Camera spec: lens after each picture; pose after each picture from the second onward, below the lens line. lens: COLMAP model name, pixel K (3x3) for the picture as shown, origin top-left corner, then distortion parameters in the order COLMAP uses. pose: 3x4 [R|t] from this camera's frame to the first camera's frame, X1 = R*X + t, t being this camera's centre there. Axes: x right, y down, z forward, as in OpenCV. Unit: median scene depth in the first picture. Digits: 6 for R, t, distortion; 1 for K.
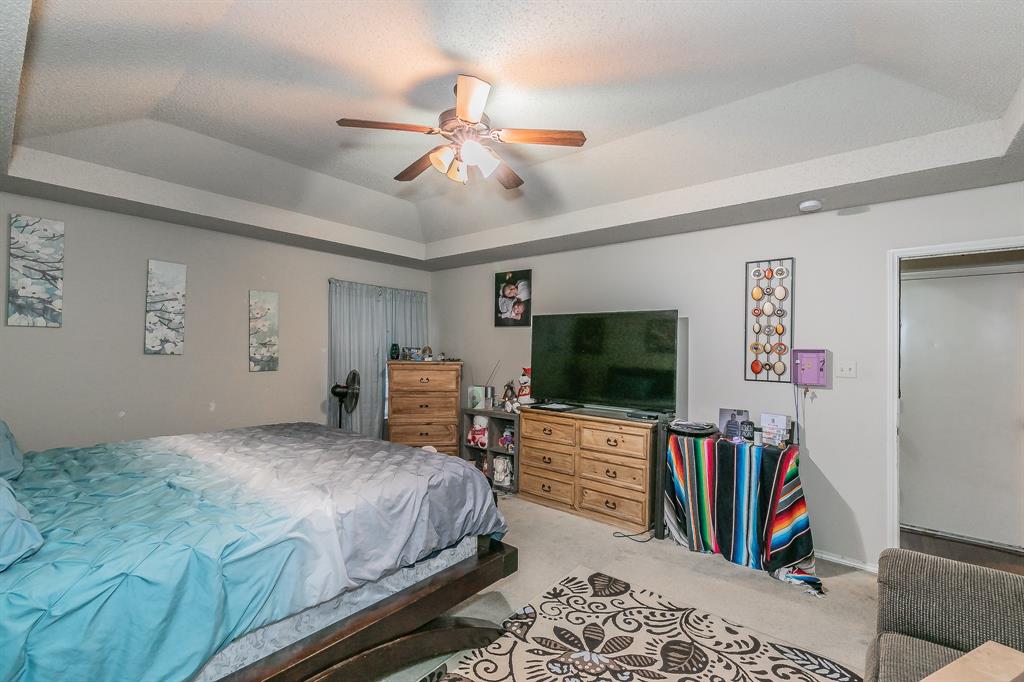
lens RADIAL K [[440.7, 0, 513.0], [0, 440.7, 347.0], [0, 0, 1]] dist [0.001152, -0.000520]
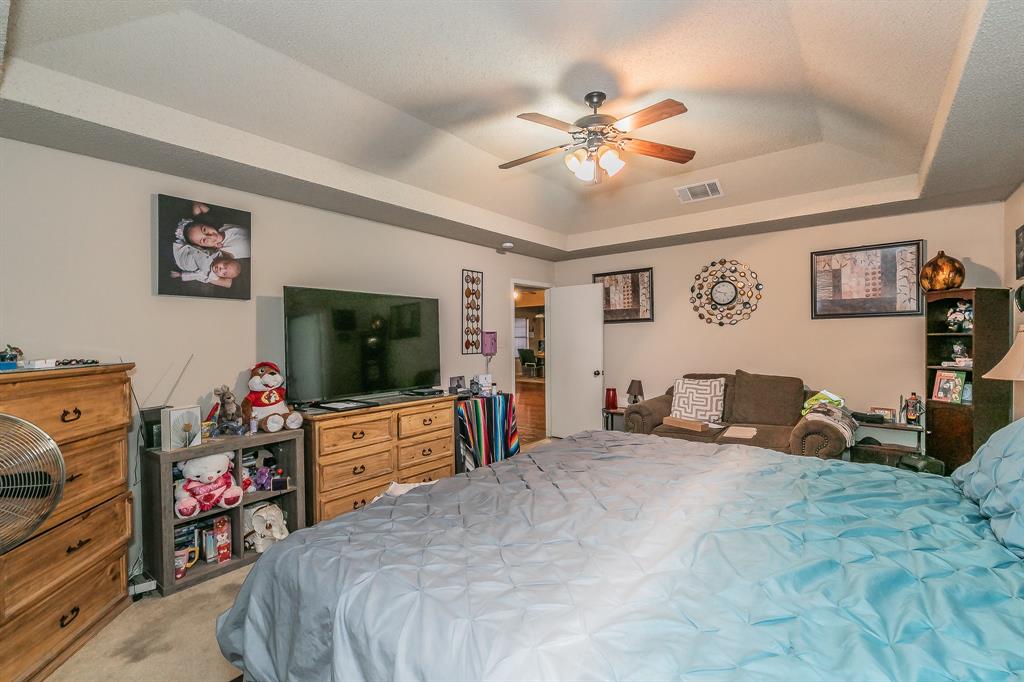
lens RADIAL K [[440.7, 0, 520.4], [0, 440.7, 342.6], [0, 0, 1]] dist [0.001152, -0.000520]
pose [[-0.013382, -0.025843, 0.999576, -0.969951], [0.010502, 0.999607, 0.025984, 0.005693], [-0.999855, 0.010846, -0.013106, 0.945305]]
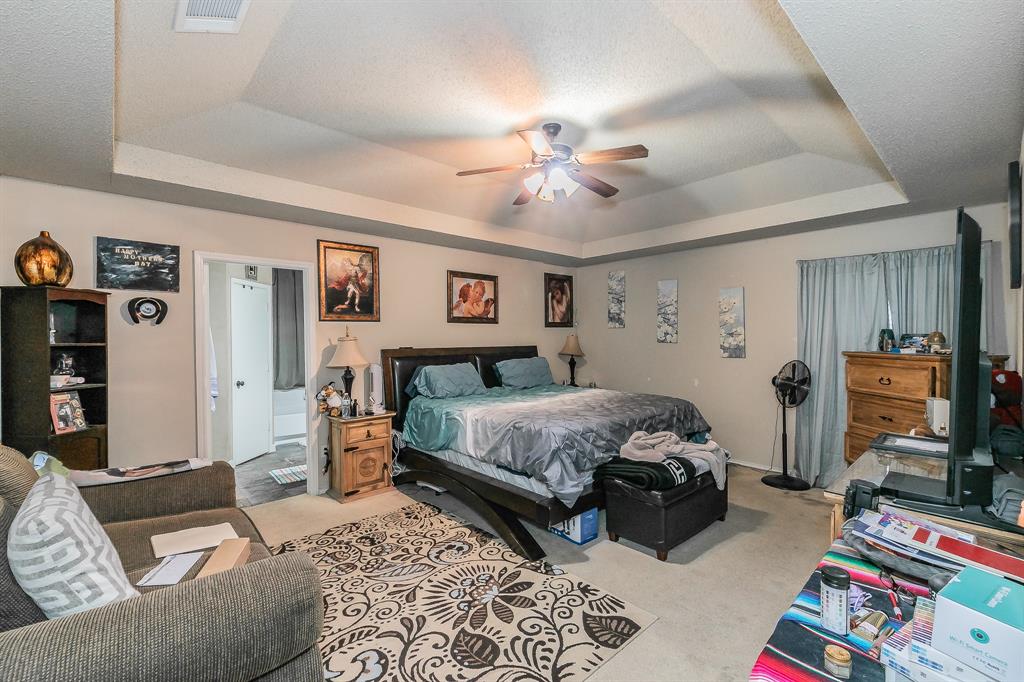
lens RADIAL K [[440.7, 0, 510.4], [0, 440.7, 343.2], [0, 0, 1]] dist [0.001152, -0.000520]
pose [[-0.141201, -0.004059, -0.989973, 0.905575], [0.002921, 0.999986, -0.004517, 0.028566], [0.989977, -0.003529, -0.141187, 0.830404]]
